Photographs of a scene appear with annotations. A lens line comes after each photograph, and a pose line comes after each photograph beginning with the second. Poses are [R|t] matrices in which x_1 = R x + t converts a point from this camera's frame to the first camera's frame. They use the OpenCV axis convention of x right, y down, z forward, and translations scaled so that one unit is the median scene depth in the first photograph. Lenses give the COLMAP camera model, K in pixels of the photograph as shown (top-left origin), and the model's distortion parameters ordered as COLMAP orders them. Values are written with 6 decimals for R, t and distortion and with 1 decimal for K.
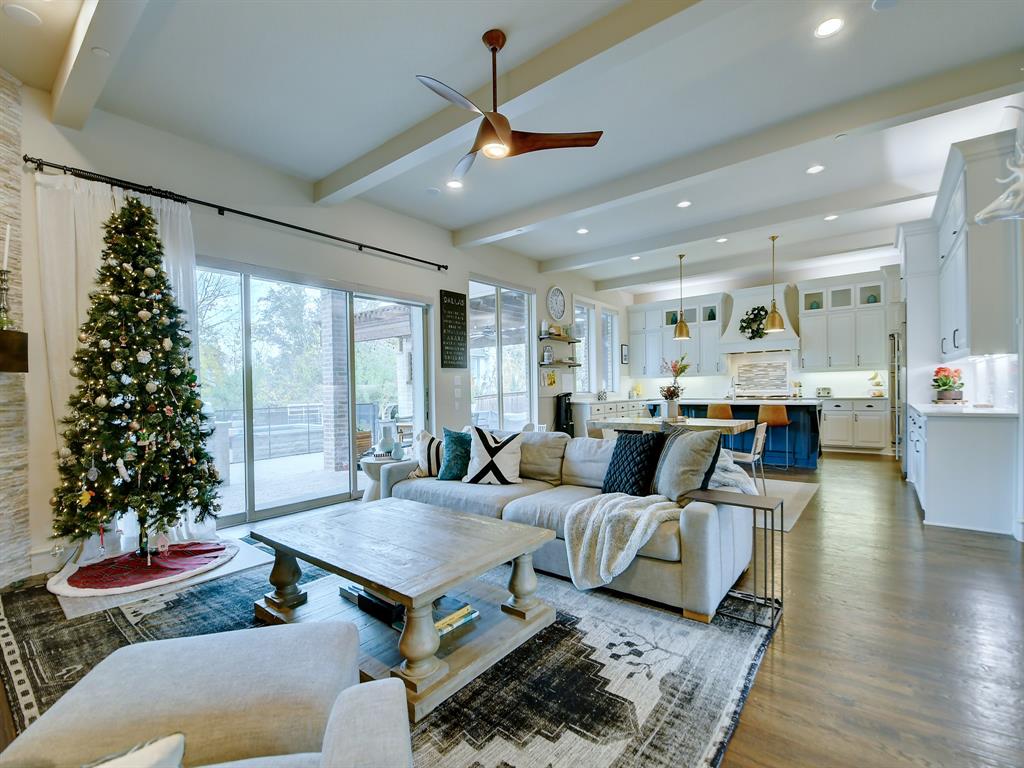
lens RADIAL K [[453.1, 0, 509.8], [0, 453.1, 400.9], [0, 0, 1]] dist [0.002484, -0.000644]
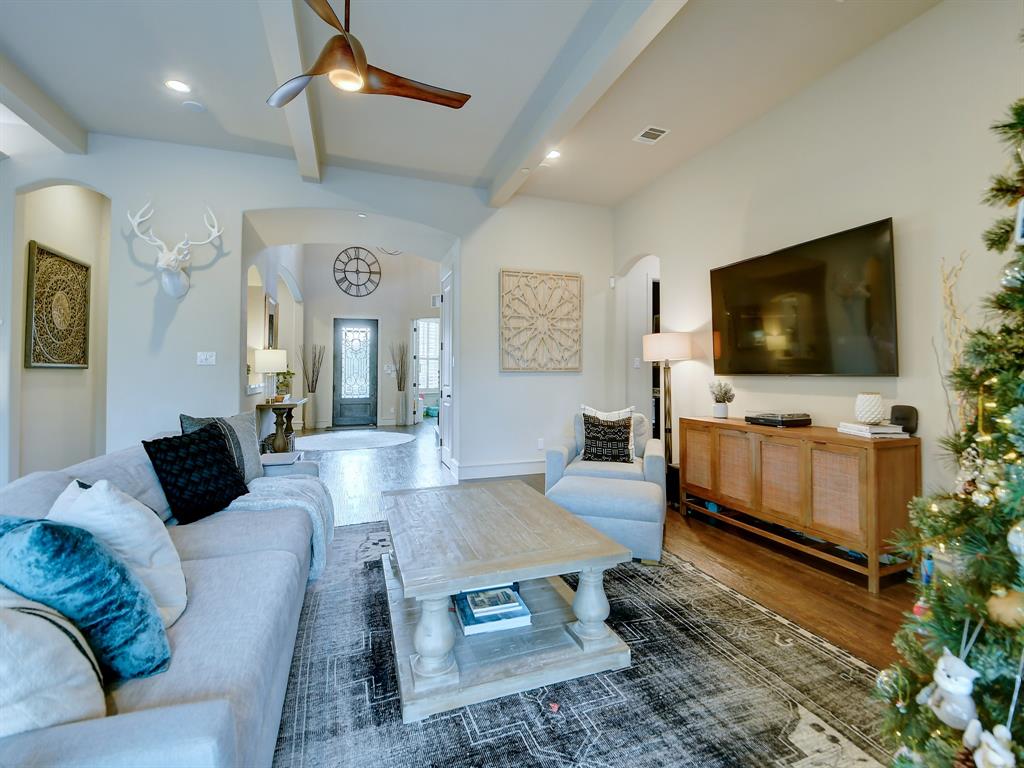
lens RADIAL K [[453.1, 0, 533.5], [0, 453.1, 369.5], [0, 0, 1]] dist [0.002484, -0.000644]
pose [[-0.861862, 0.025153, 0.506520, -0.234173], [0.031479, 0.999497, 0.003931, -0.006810], [-0.506166, 0.019333, -0.862220, 0.493028]]
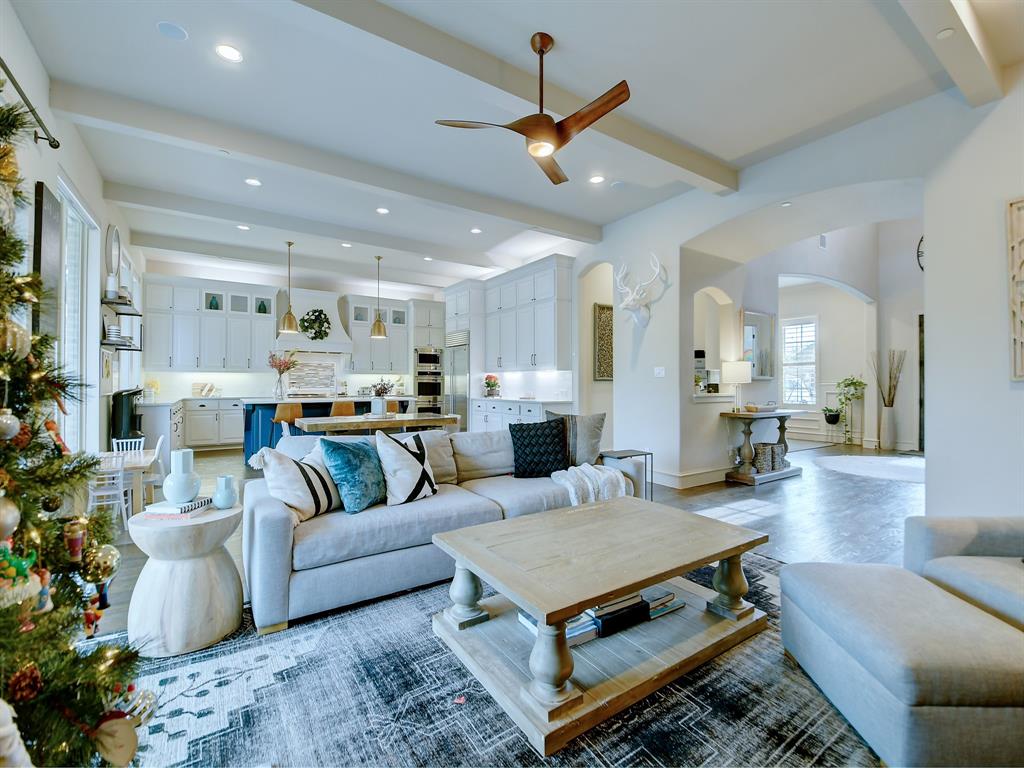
lens RADIAL K [[453.1, 0, 520.5], [0, 453.1, 381.5], [0, 0, 1]] dist [0.002484, -0.000644]
pose [[0.289467, 0.025603, 0.956846, -0.325453], [0.017129, 0.999344, -0.031922, 0.001697], [-0.957035, 0.025630, 0.288838, 0.250108]]
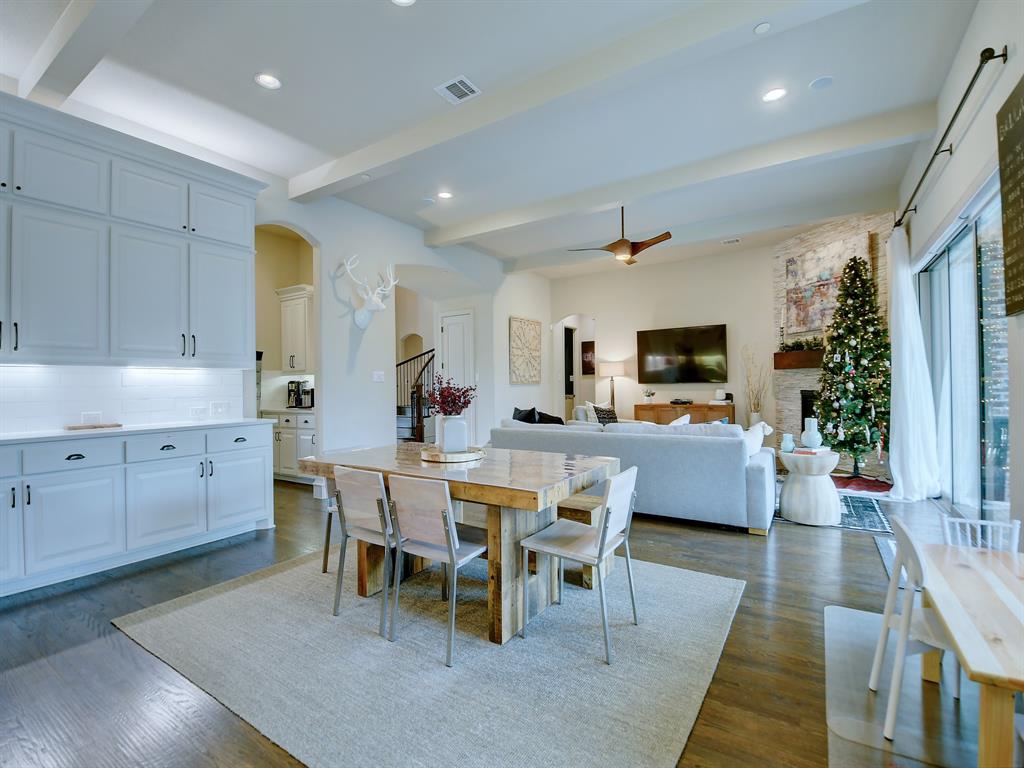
lens RADIAL K [[453.1, 0, 515.0], [0, 453.1, 382.7], [0, 0, 1]] dist [0.002484, -0.000644]
pose [[-0.993409, 0.039810, -0.107489, 0.200397], [0.037314, 0.998987, 0.025134, -0.028328], [0.108380, 0.020957, -0.993889, 0.904446]]
